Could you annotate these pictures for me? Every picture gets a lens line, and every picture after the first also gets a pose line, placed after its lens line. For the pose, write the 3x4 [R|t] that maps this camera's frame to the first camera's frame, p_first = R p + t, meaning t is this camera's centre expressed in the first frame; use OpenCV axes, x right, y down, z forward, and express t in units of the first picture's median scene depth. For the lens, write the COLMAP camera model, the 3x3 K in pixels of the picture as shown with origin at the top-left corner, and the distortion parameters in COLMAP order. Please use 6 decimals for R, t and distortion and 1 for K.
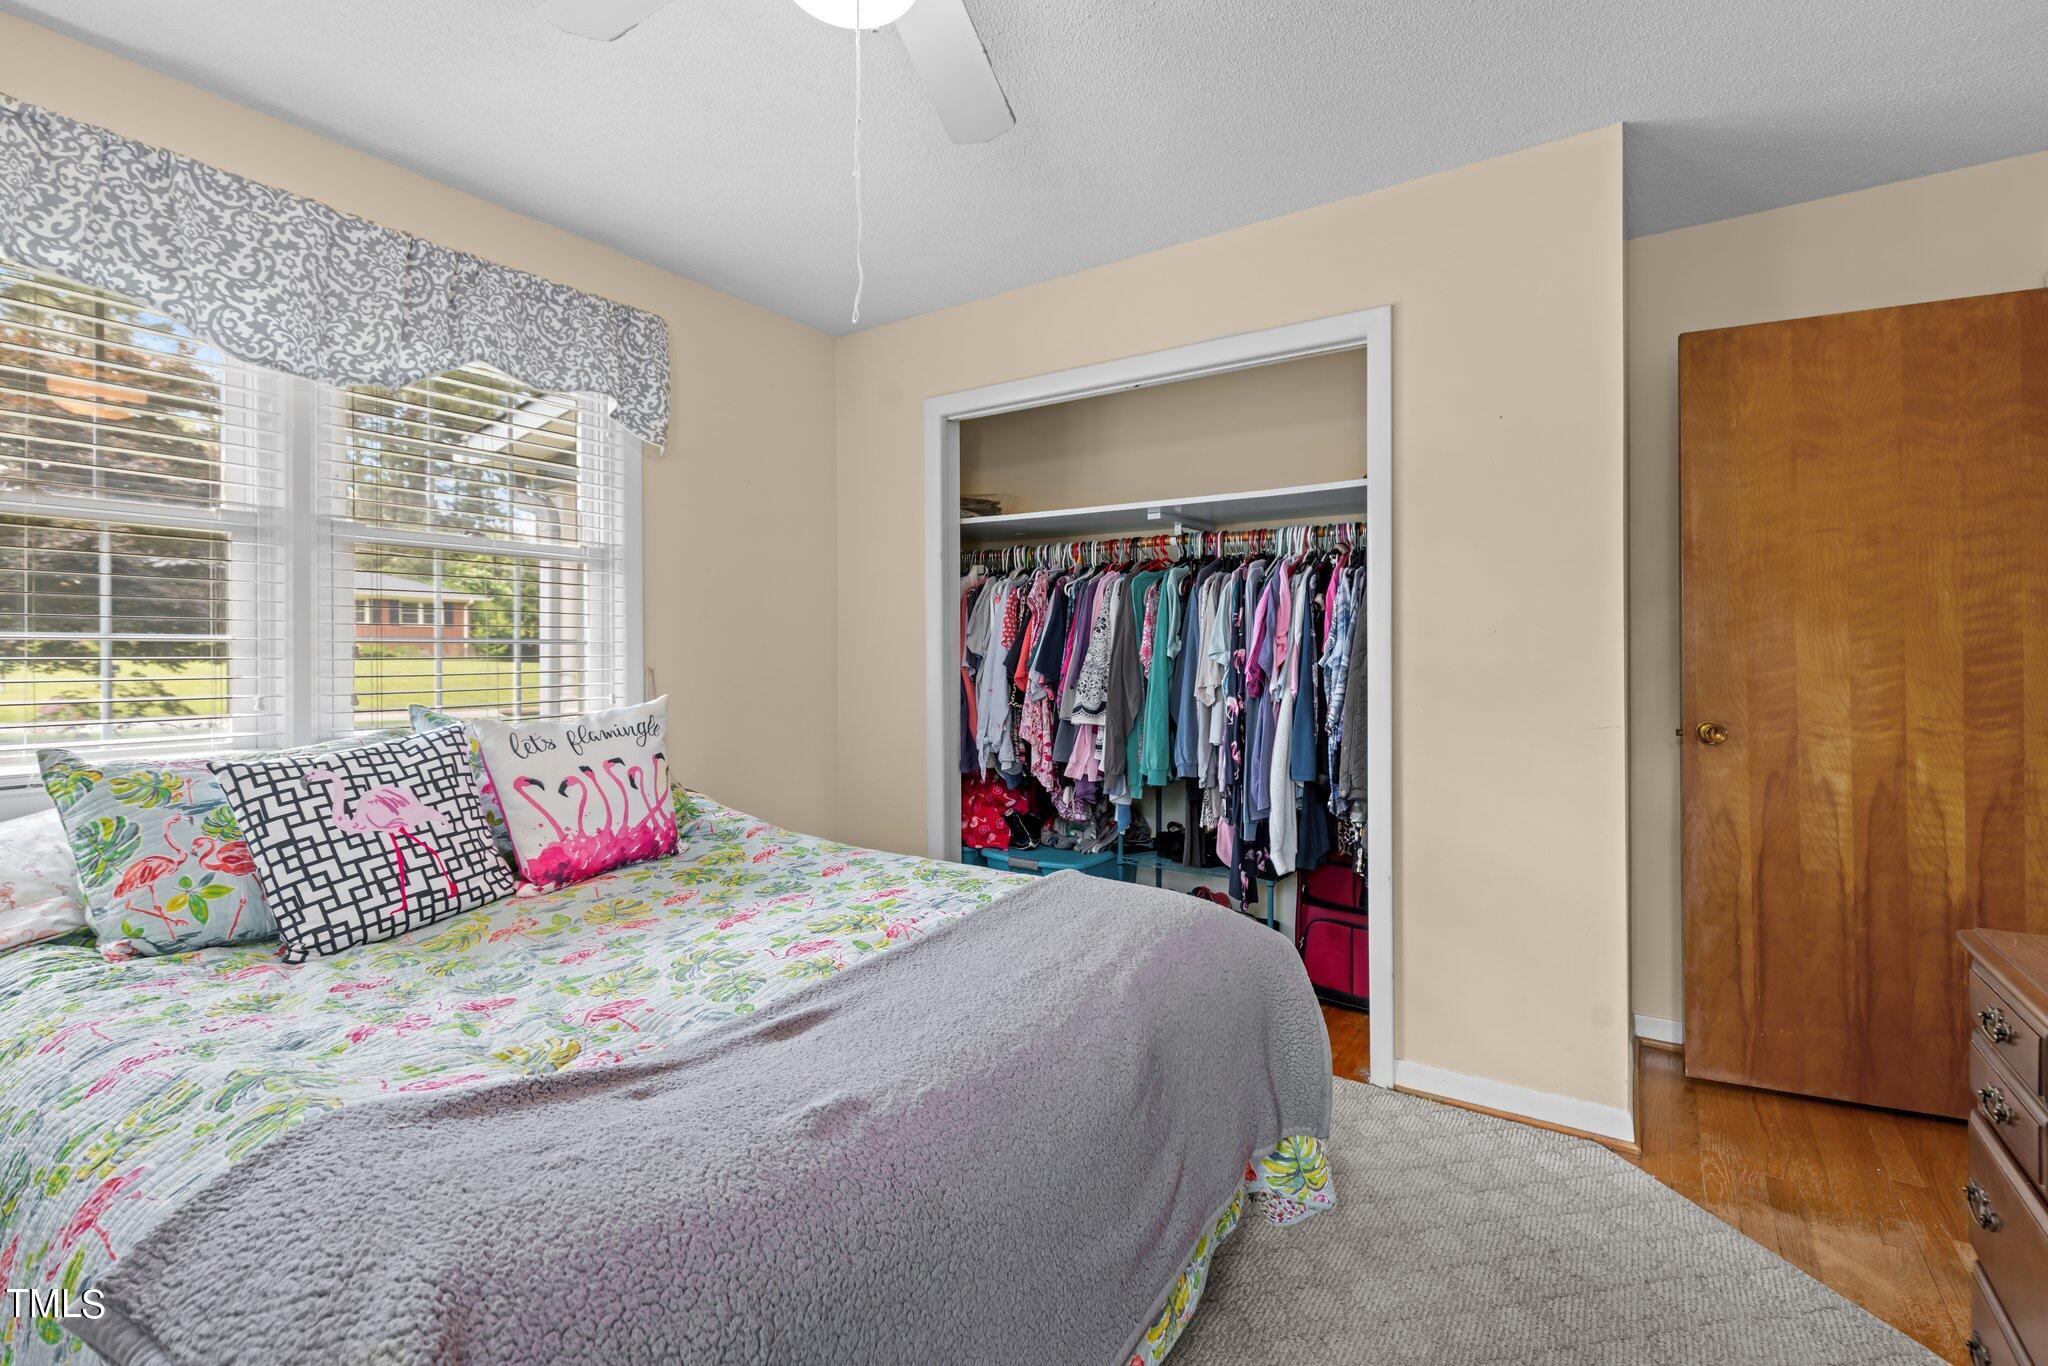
lens RADIAL K [[924.9, 0, 1031.5], [0, 924.9, 668.7], [0, 0, 1]] dist [0.005126, -0.001300]
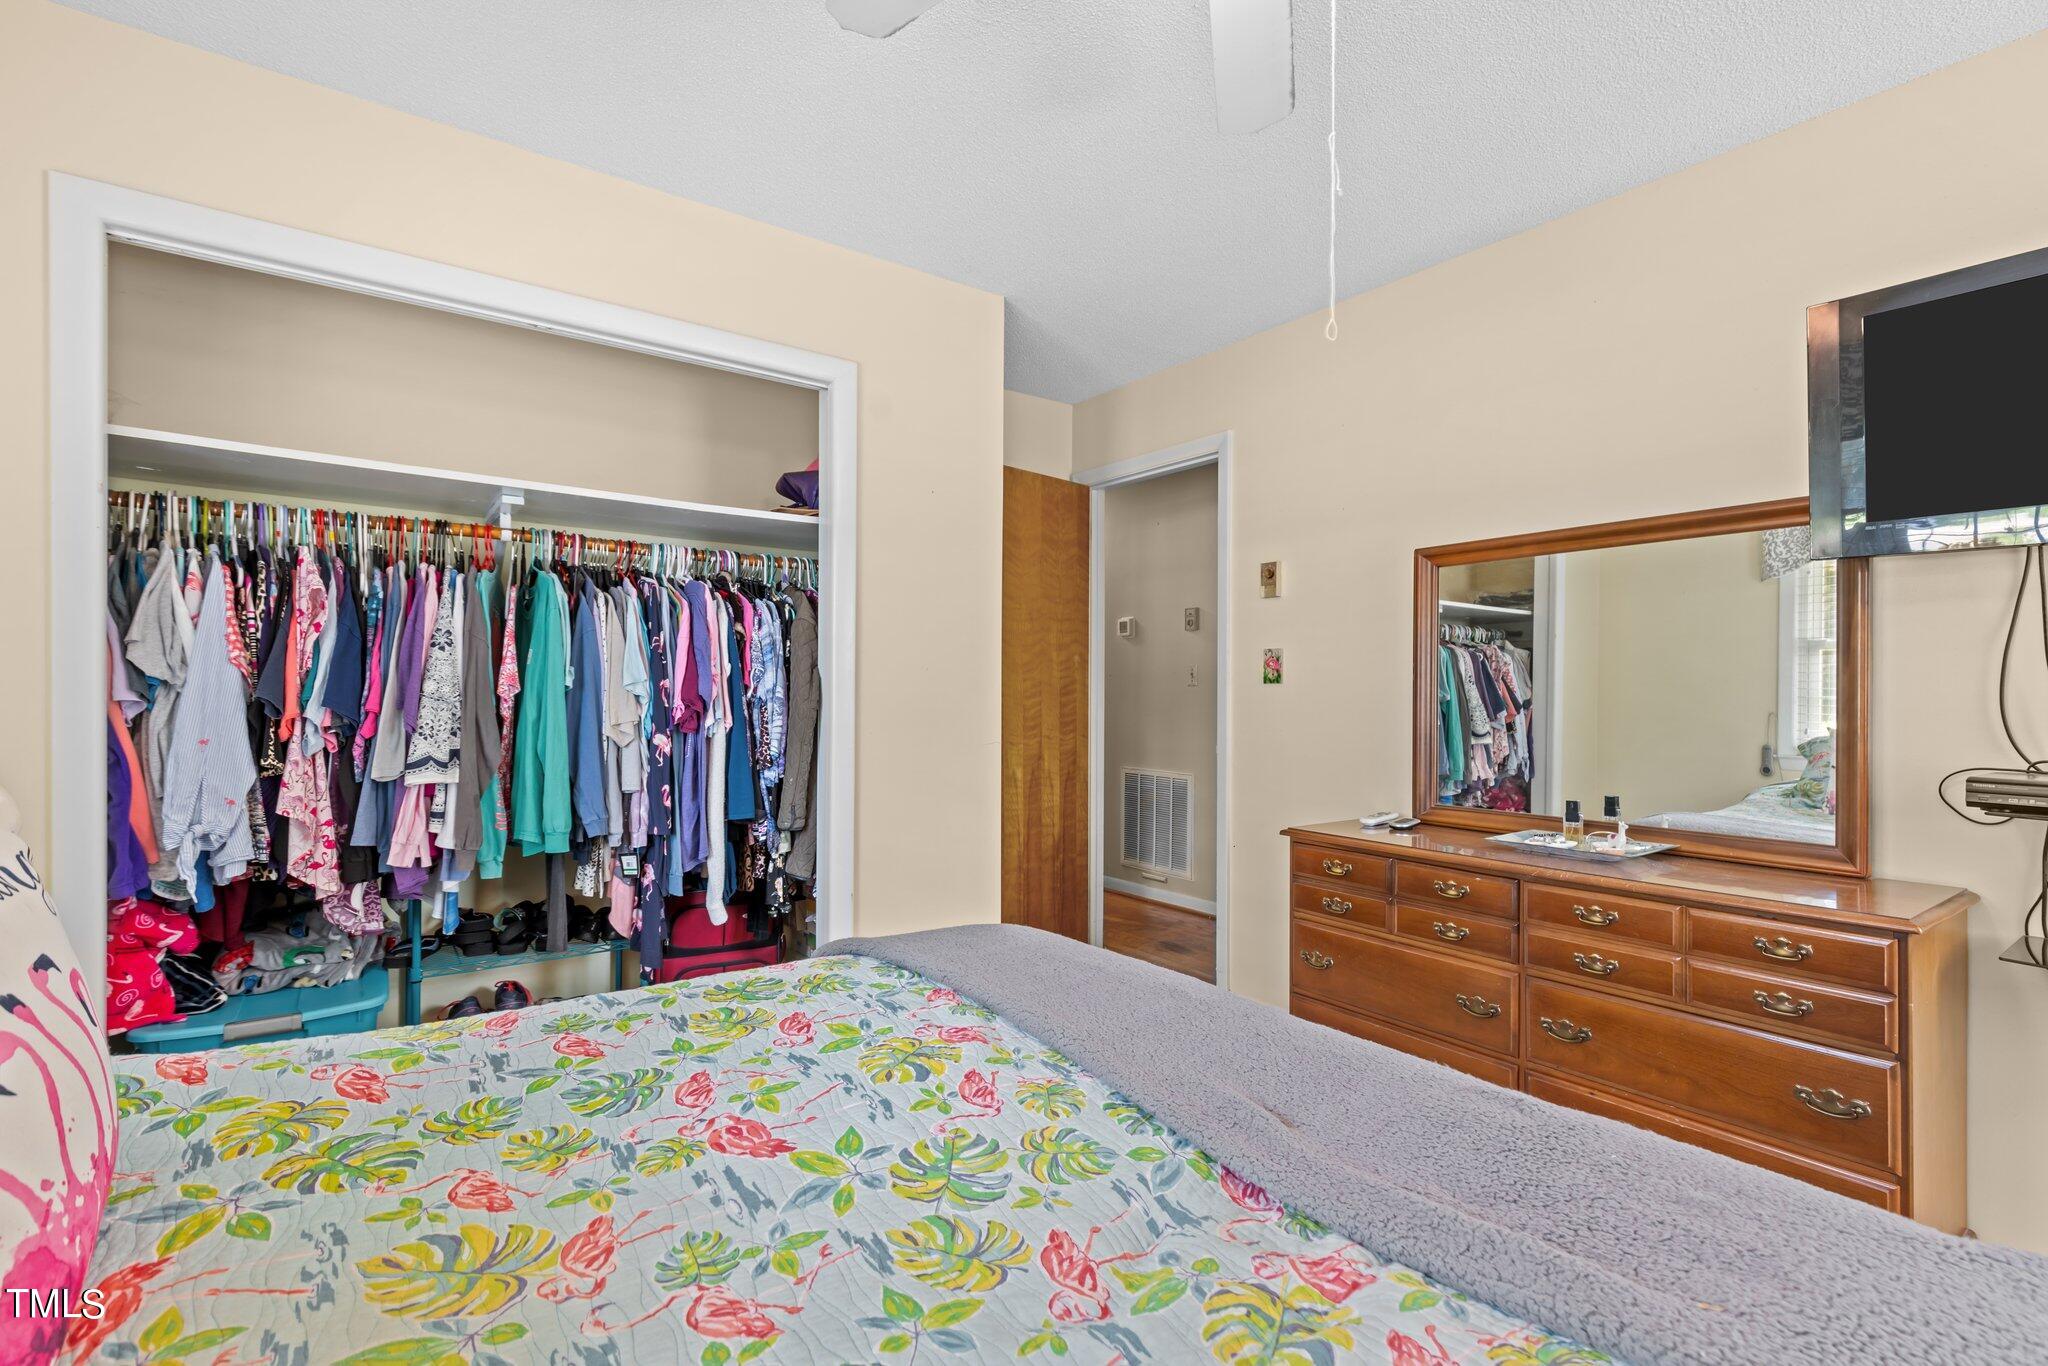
lens RADIAL K [[924.9, 0, 1036.9], [0, 924.9, 692.0], [0, 0, 1]] dist [0.005126, -0.001300]
pose [[0.342447, 0.003866, 0.939529, -0.447684], [0.005283, 0.999968, -0.006040, -0.001591], [-0.939522, 0.007032, 0.342416, 0.351796]]
